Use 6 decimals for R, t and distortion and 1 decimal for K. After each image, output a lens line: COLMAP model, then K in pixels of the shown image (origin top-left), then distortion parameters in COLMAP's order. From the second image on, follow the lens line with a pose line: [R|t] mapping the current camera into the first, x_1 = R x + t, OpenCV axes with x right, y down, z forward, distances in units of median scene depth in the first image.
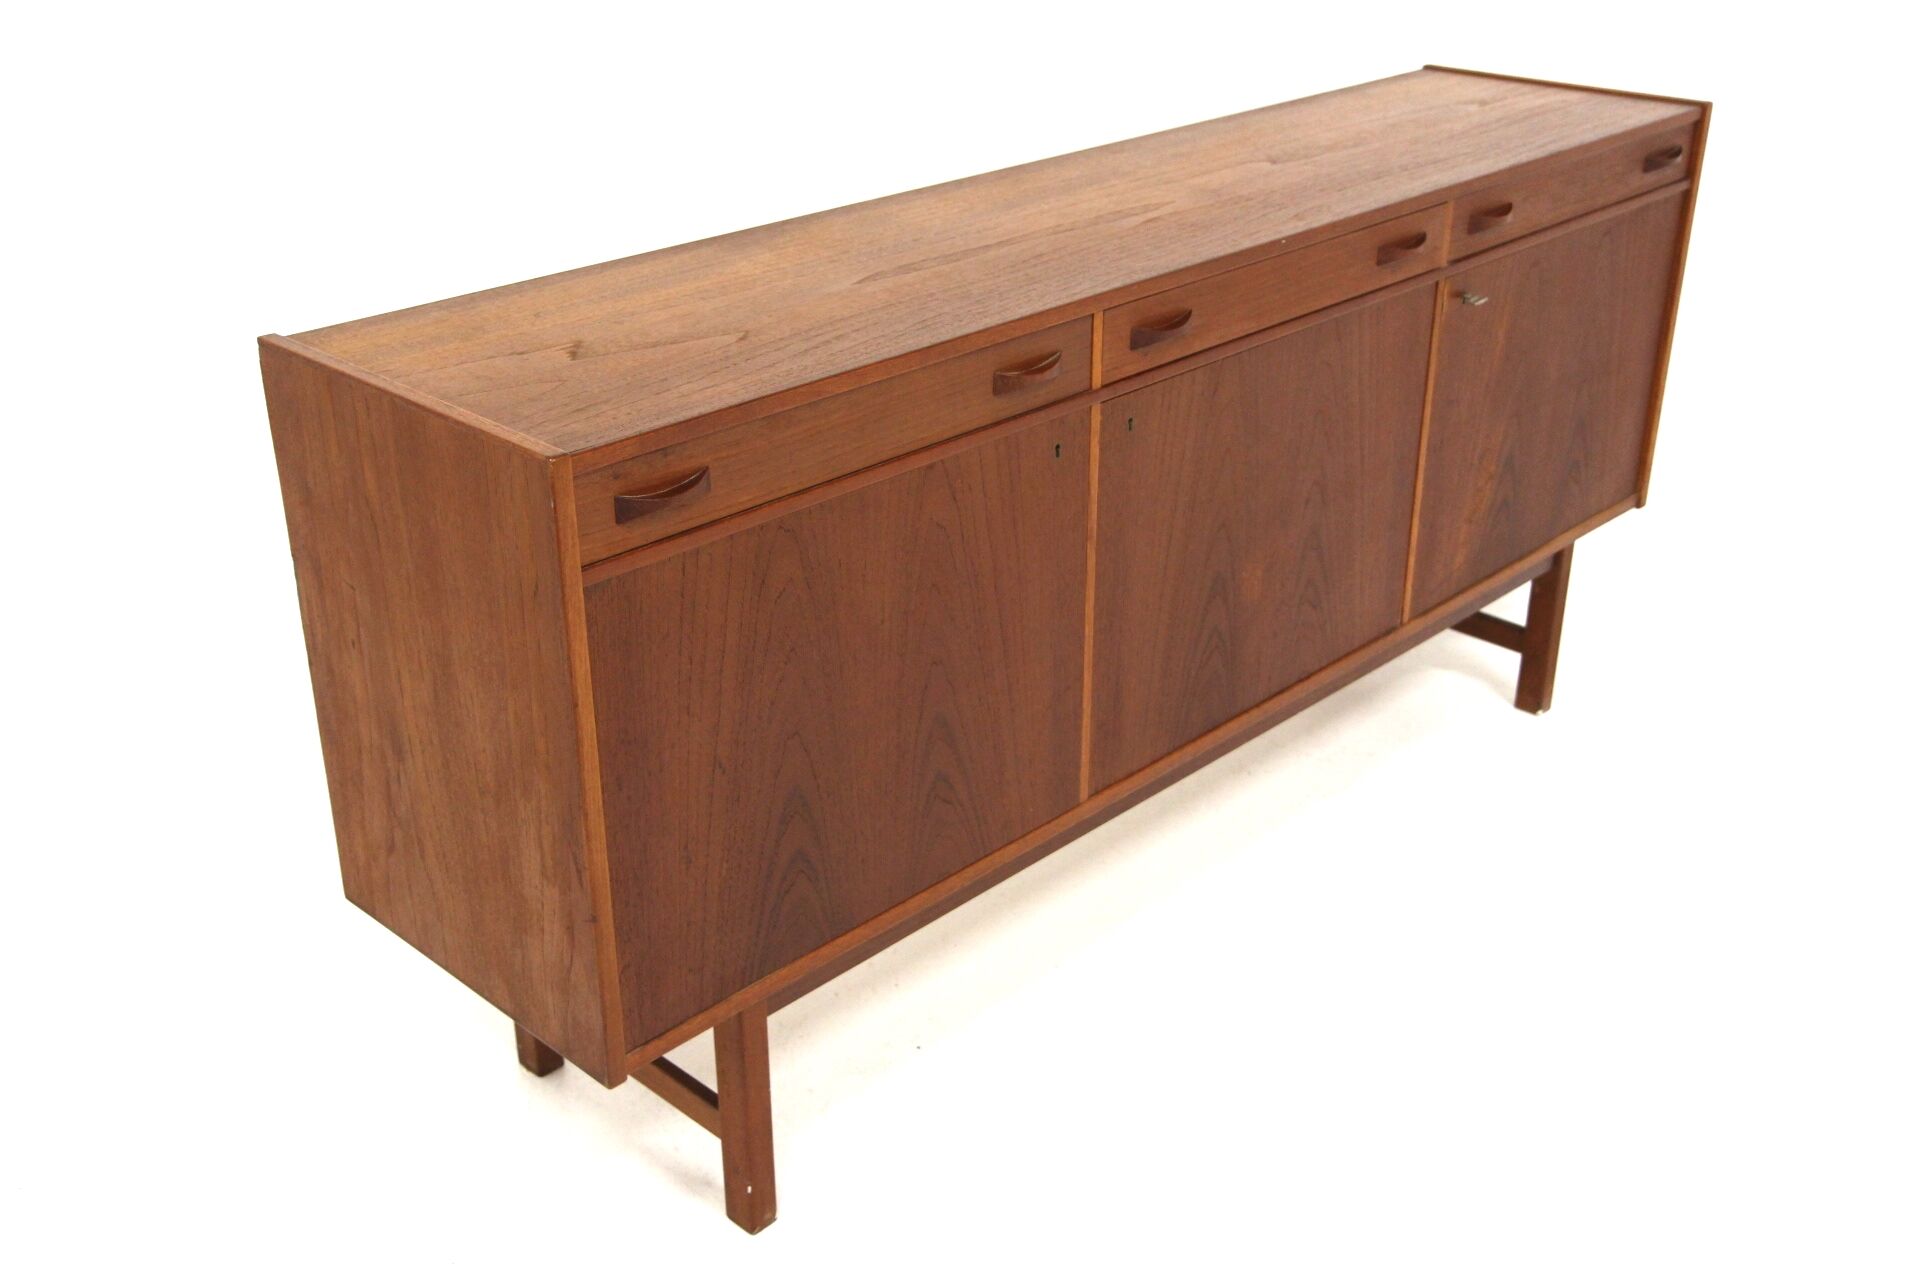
lens RADIAL K [[1987.4, 0, 963.4], [0, 1987.4, 623.0], [0, 0, 1]] dist [0.028369, 0.000000]
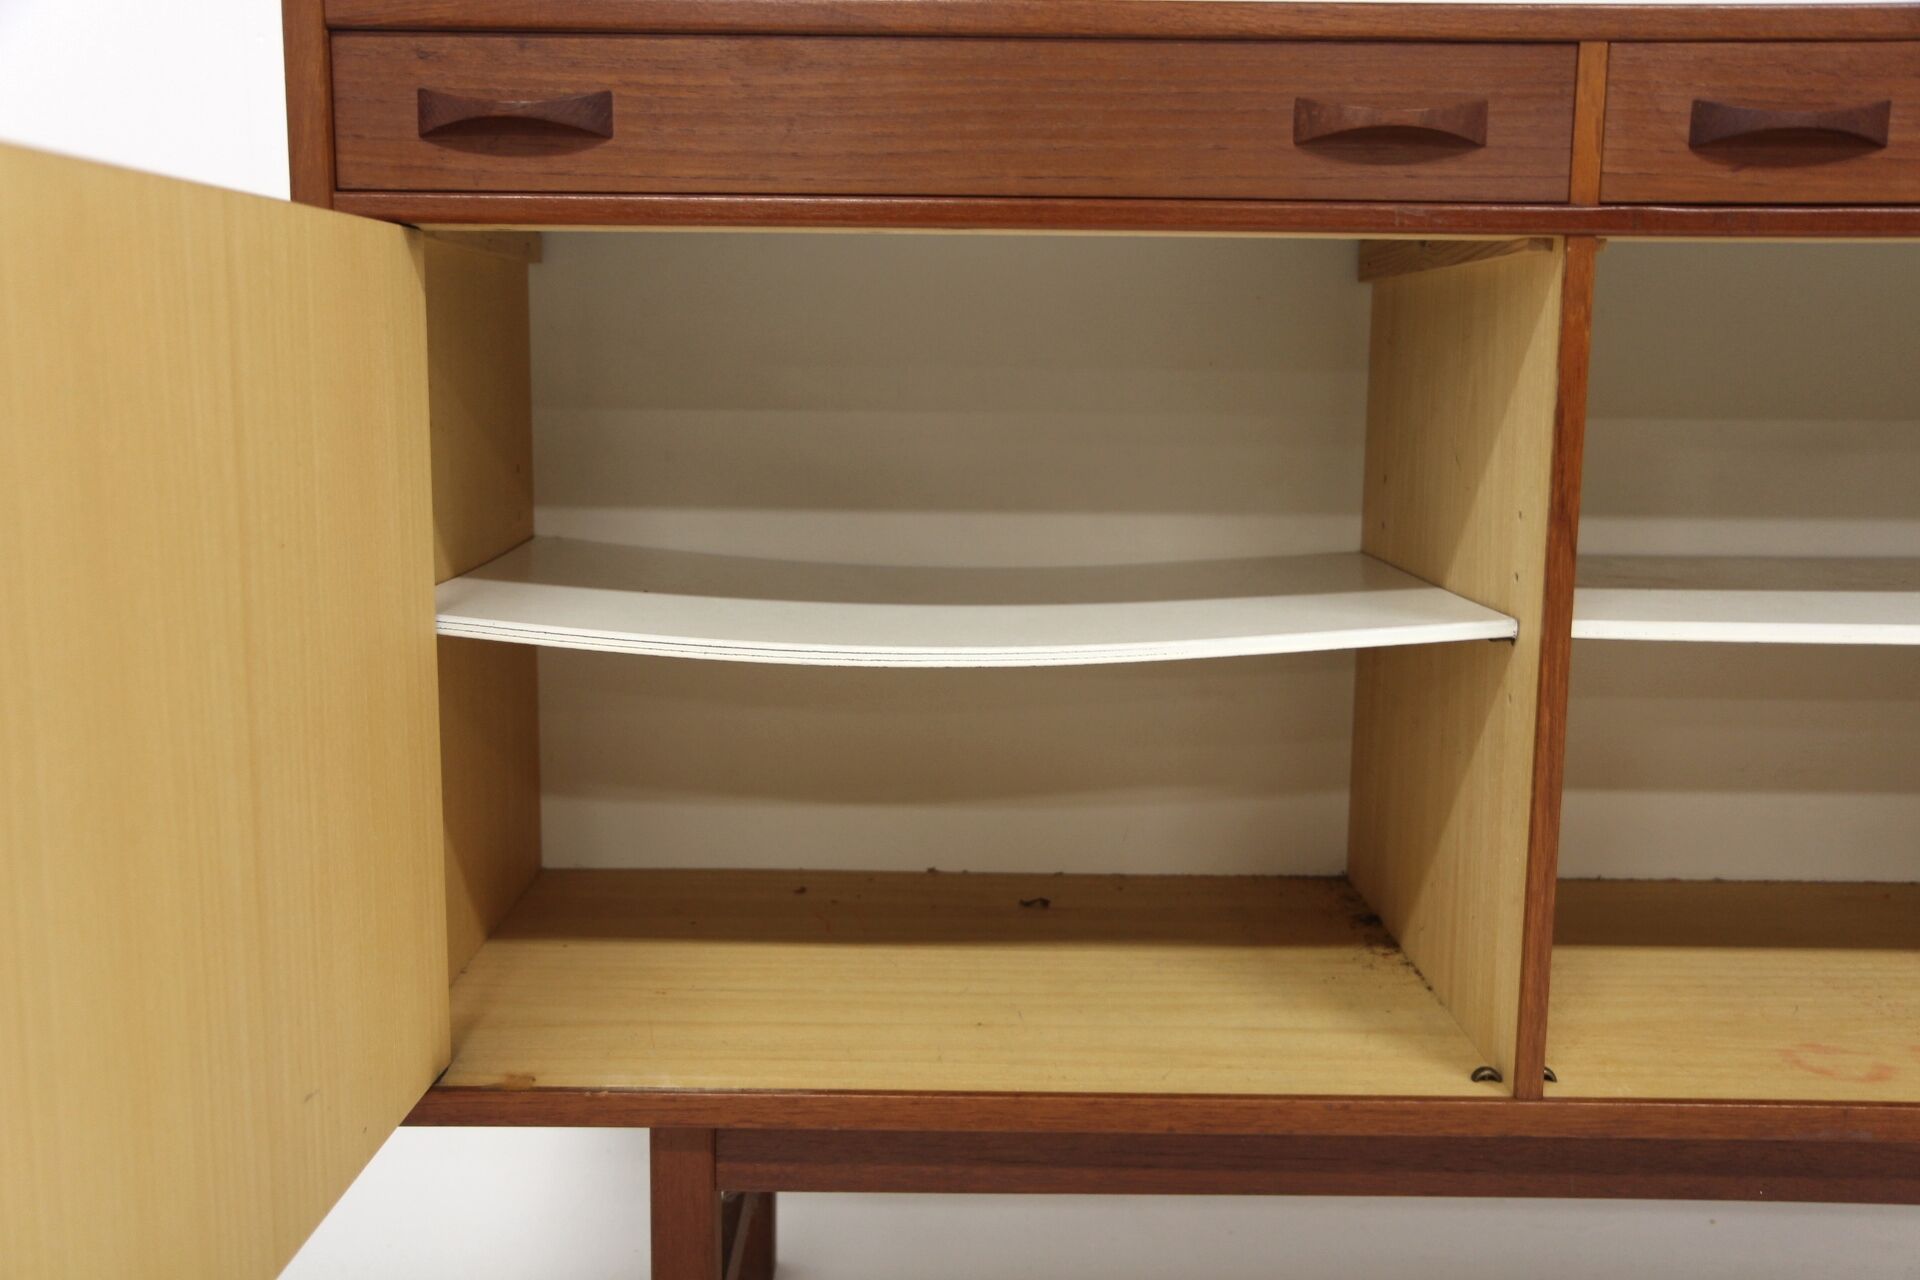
lens RADIAL K [[1900.9, 0, 943.1], [0, 1900.9, 650.0], [0, 0, 1]] dist [-0.001461, 0.000000]
pose [[0.695698, 0.108715, -0.710061, 0.300227], [-0.313189, 0.935489, -0.163624, 0.115582], [0.646466, 0.336216, 0.684866, 0.581467]]
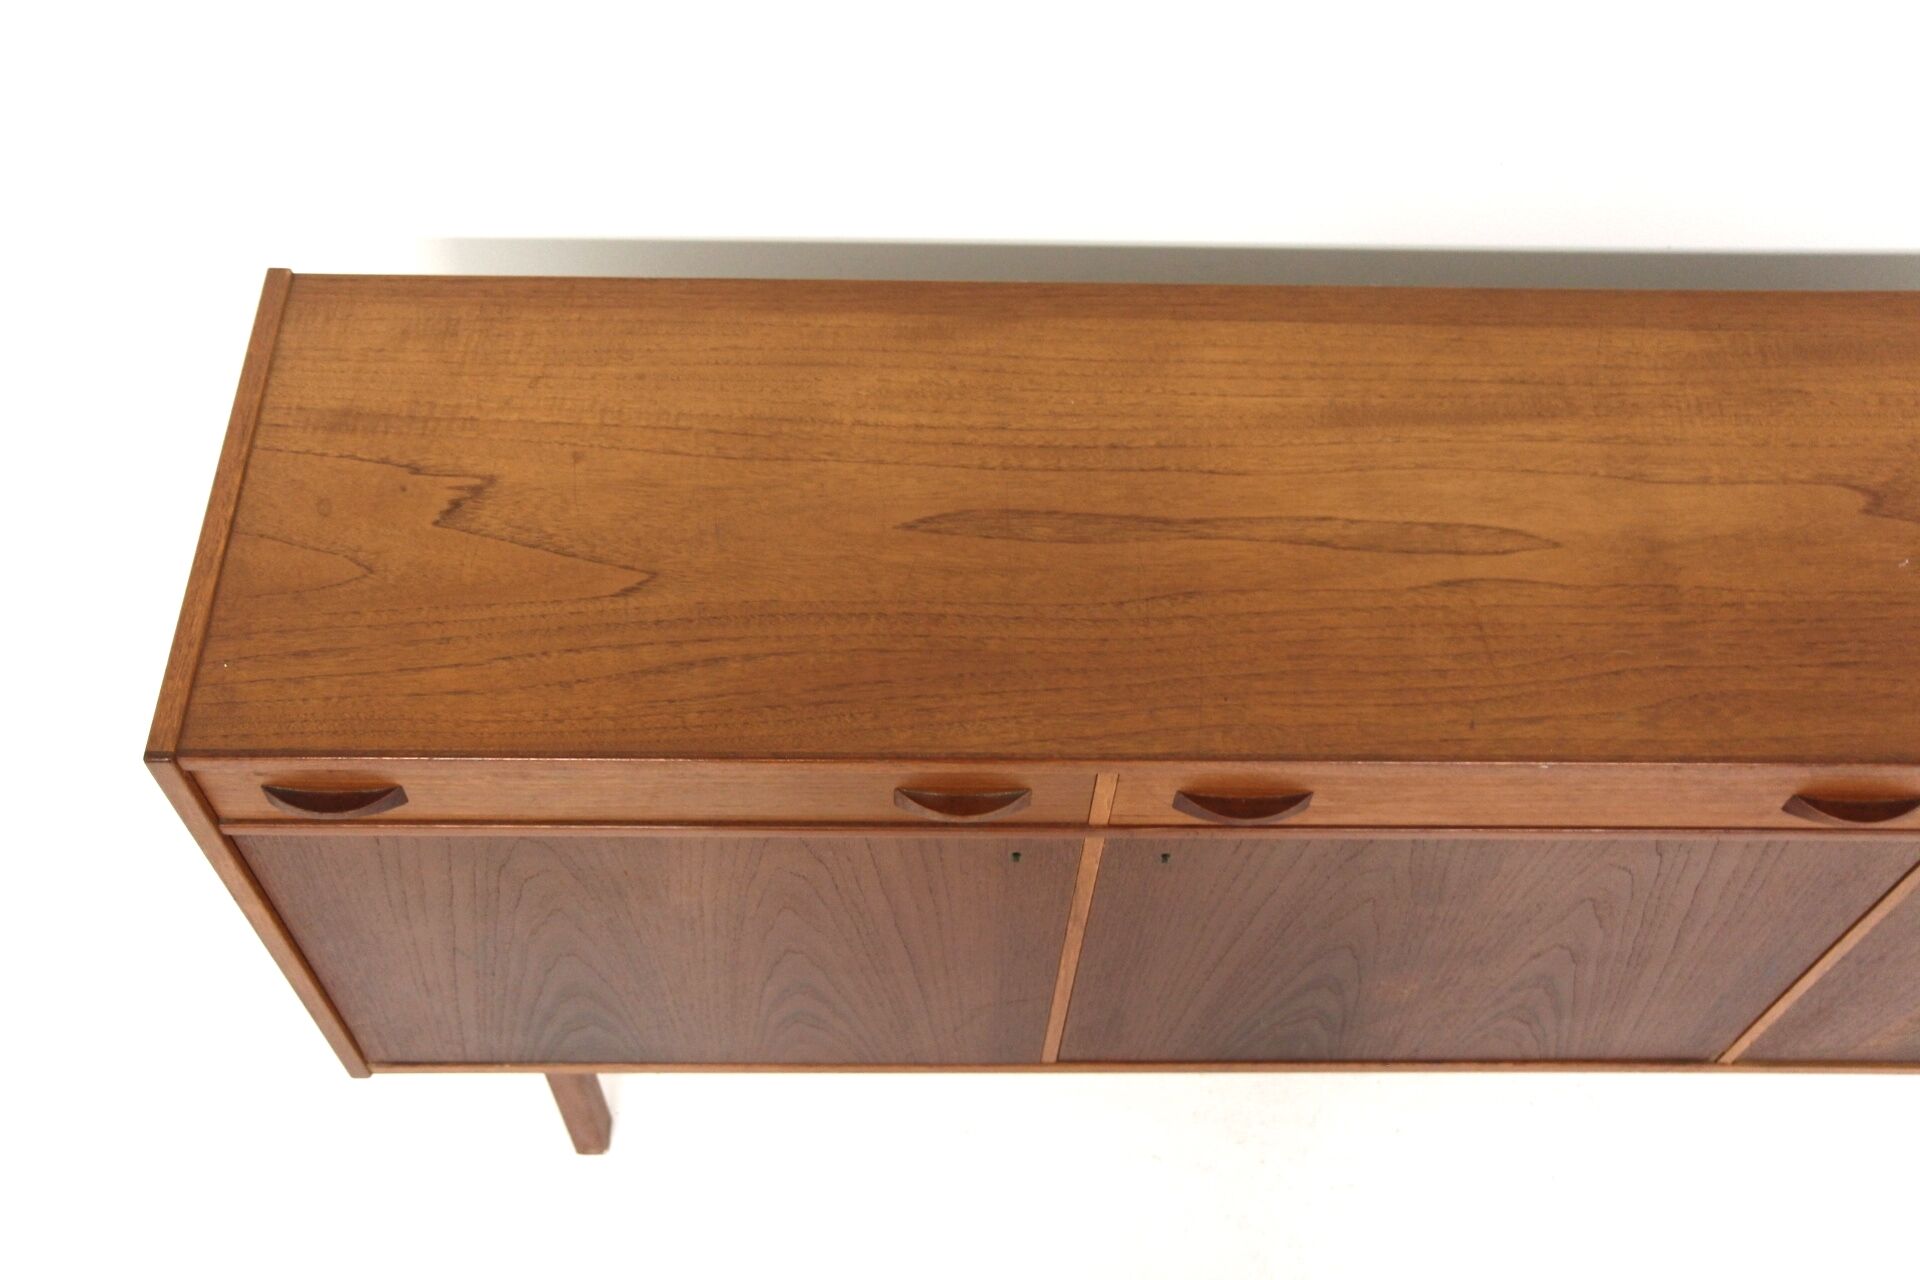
lens RADIAL K [[1900.9, 0, 965.4], [0, 1900.9, 640.2], [0, 0, 1]] dist [-0.001461, 0.000000]
pose [[0.705092, 0.605967, -0.368306, 0.240826], [-0.334349, 0.742123, 0.580916, -0.539324], [0.625345, -0.286457, 0.725869, 0.468625]]
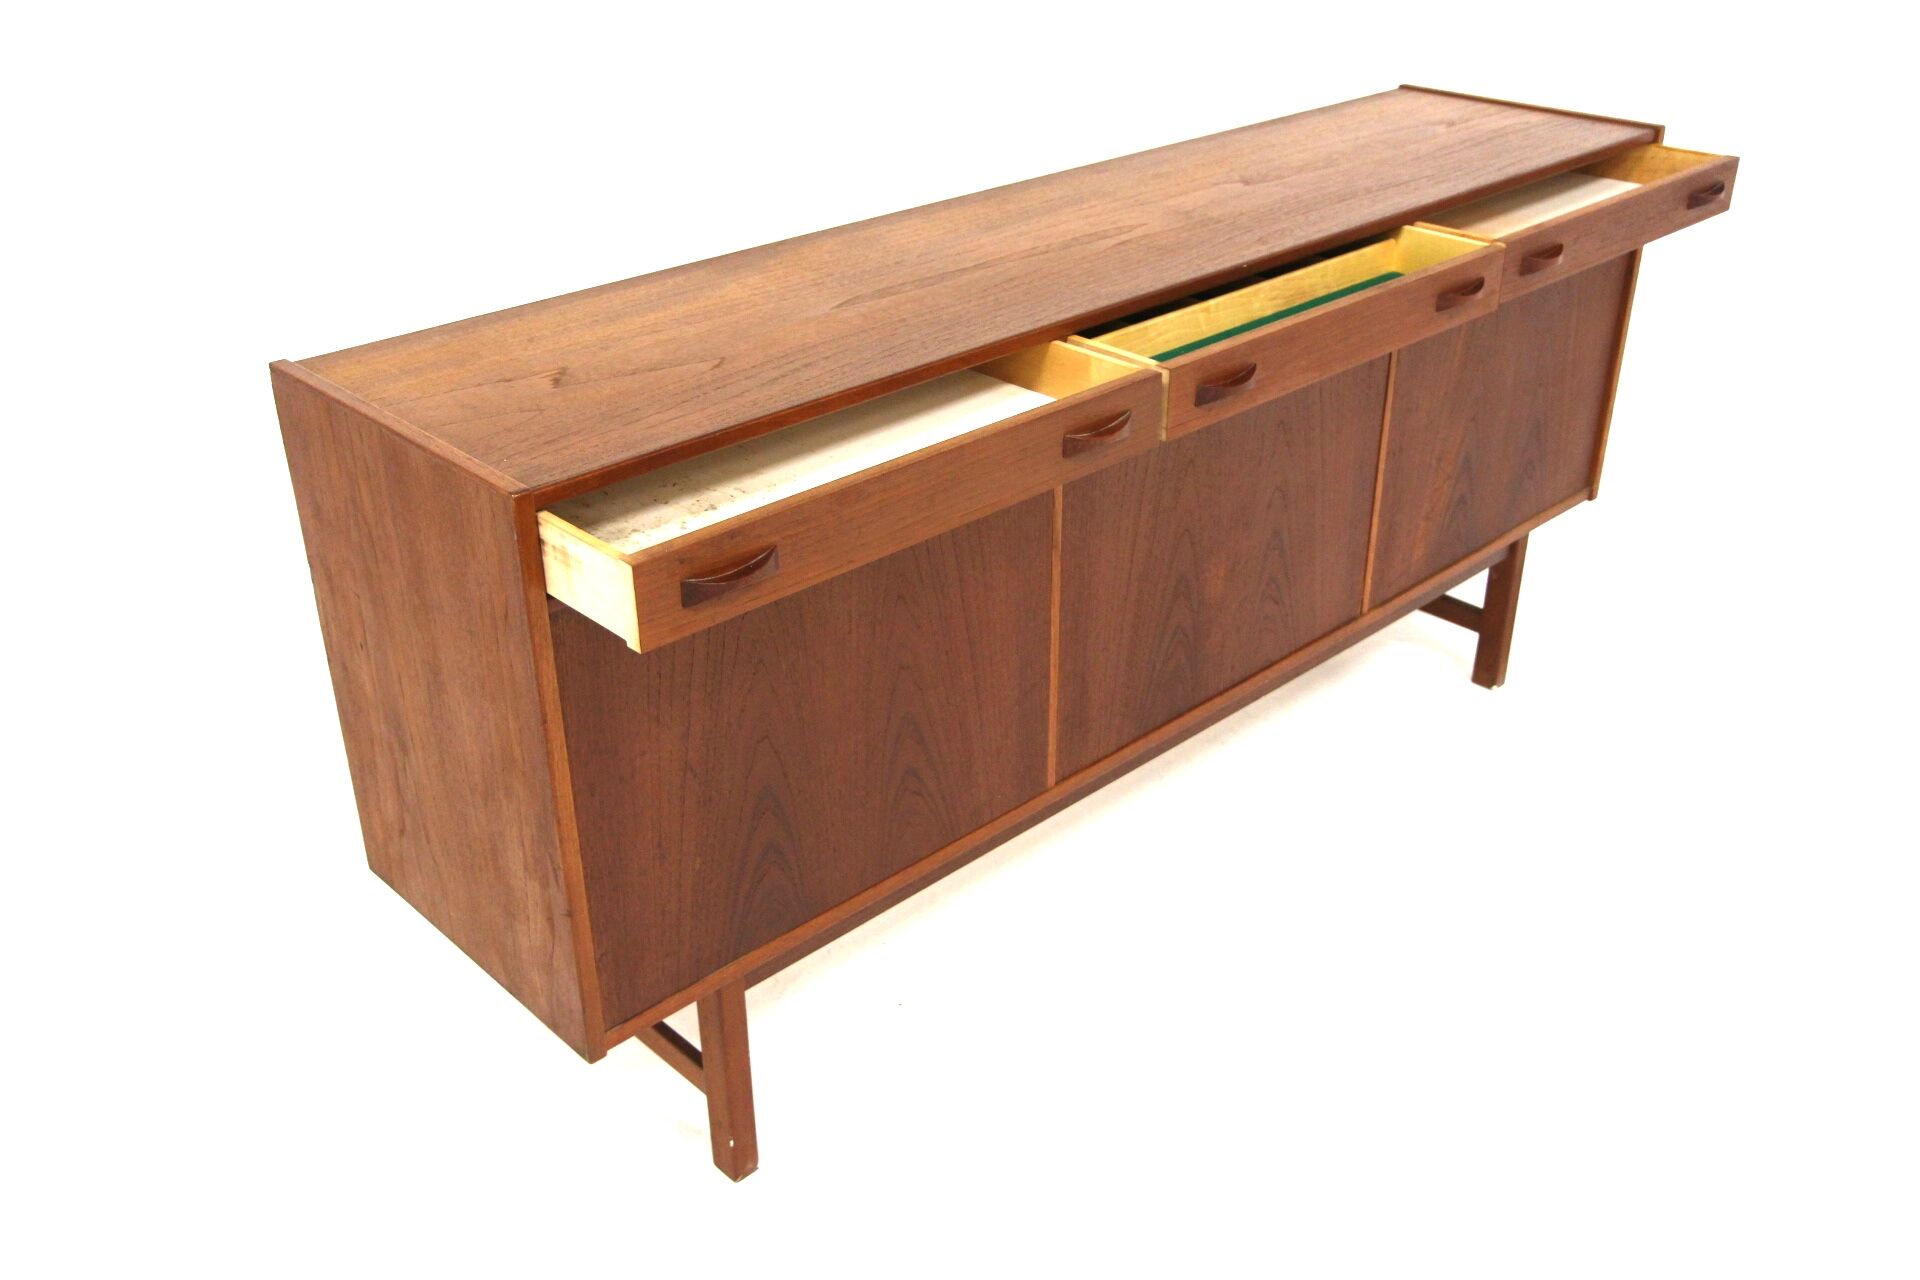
lens RADIAL K [[1747.9, 0, 960.7], [0, 1747.9, 631.5], [0, 0, 1]] dist [-0.016031, 0.000000]
pose [[0.999307, 0.012842, -0.034935, 0.046566], [-0.011134, 0.998754, 0.048654, -0.042672], [0.035516, -0.048231, 0.998205, 0.061105]]
